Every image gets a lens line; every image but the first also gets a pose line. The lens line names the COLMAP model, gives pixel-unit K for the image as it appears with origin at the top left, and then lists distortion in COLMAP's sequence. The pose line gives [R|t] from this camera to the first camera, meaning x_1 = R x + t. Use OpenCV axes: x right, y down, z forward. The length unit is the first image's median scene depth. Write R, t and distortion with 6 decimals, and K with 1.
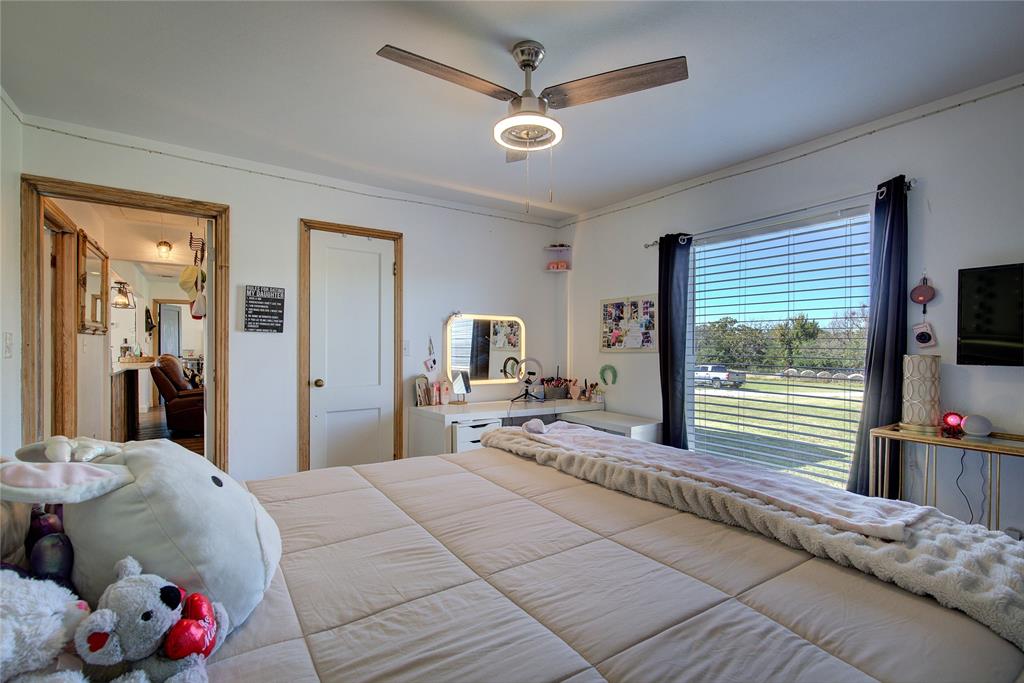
lens RADIAL K [[476.9, 0, 511.1], [0, 476.9, 346.2], [0, 0, 1]] dist [-0.002049, -0.000264]
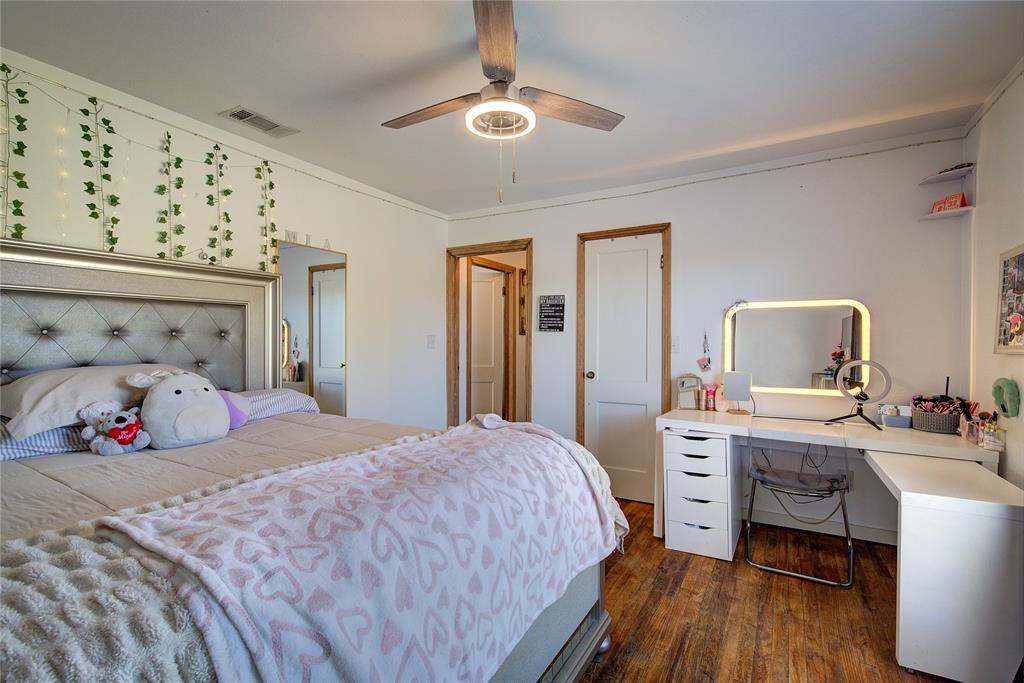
lens RADIAL K [[460.6, 0, 487.7], [0, 460.6, 341.3], [0, 0, 1]] dist [0.001860, 0.000250]
pose [[0.400158, -0.004238, -0.916436, 0.505117], [-0.002417, 0.999981, -0.005680, 0.003871], [0.916443, 0.004488, 0.400140, 0.338212]]
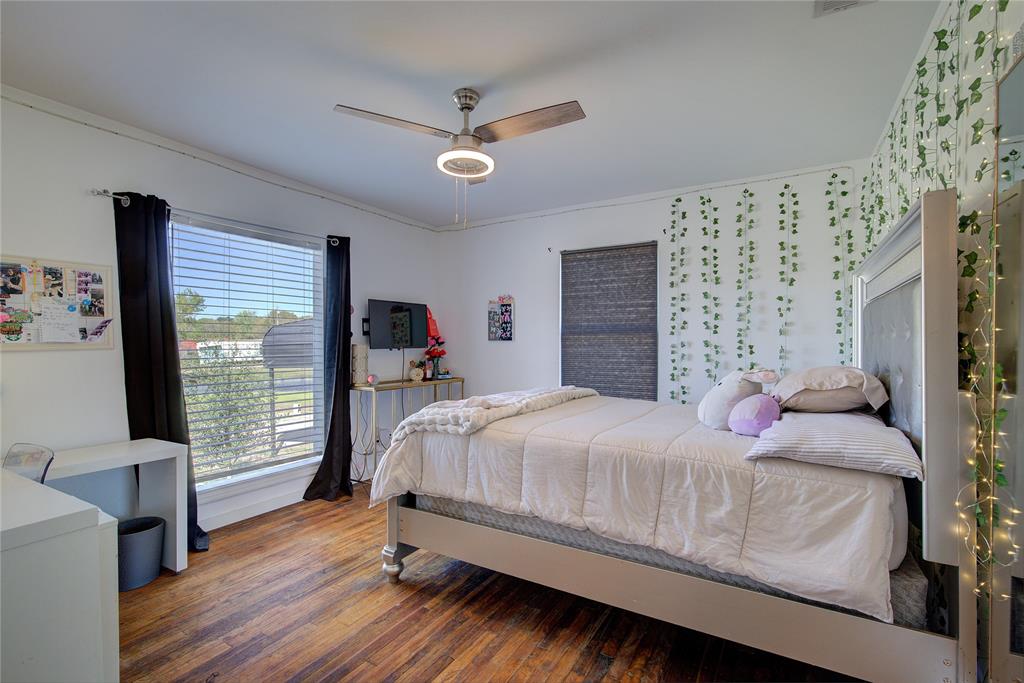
lens RADIAL K [[476.9, 0, 511.1], [0, 476.9, 346.2], [0, 0, 1]] dist [-0.002049, -0.000264]
pose [[-0.443854, -0.018412, 0.895910, -0.629990], [-0.002504, 0.999810, 0.019306, -0.005462], [-0.896096, 0.006326, -0.443816, 0.816311]]
